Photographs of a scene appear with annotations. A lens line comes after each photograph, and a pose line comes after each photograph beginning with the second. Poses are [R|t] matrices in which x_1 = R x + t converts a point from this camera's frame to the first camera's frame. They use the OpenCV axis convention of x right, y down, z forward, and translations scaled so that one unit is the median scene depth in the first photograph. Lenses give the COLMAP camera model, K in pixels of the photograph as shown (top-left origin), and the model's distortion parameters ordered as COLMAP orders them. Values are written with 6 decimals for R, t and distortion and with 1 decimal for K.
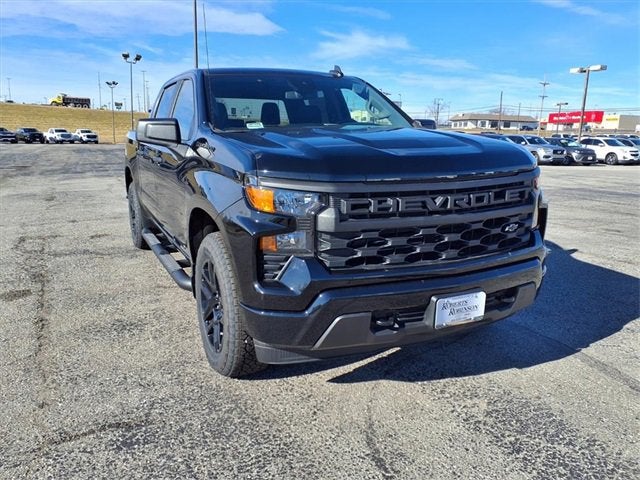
lens RADIAL K [[512.5, 0, 310.4], [0, 512.5, 251.8], [0, 0, 1]] dist [0.030701, -0.008948]
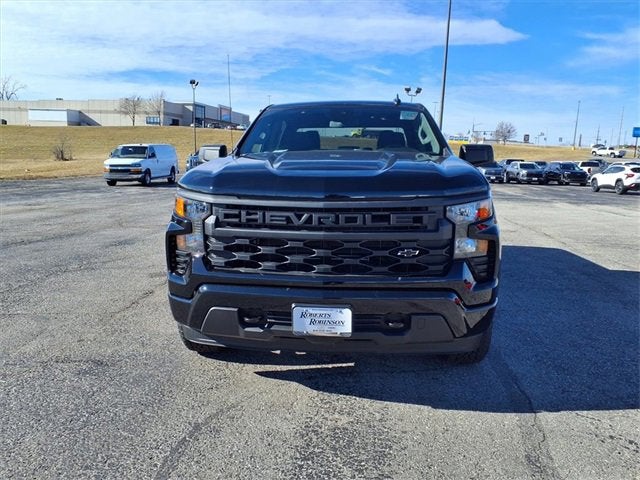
lens RADIAL K [[518.2, 0, 311.9], [0, 518.2, 233.6], [0, 0, 1]] dist [0.035515, -0.046970]
pose [[0.854654, 0.087190, -0.511825, 0.786277], [-0.131785, 0.989944, -0.051419, -0.008954], [0.502195, 0.111396, 0.857550, 0.051840]]
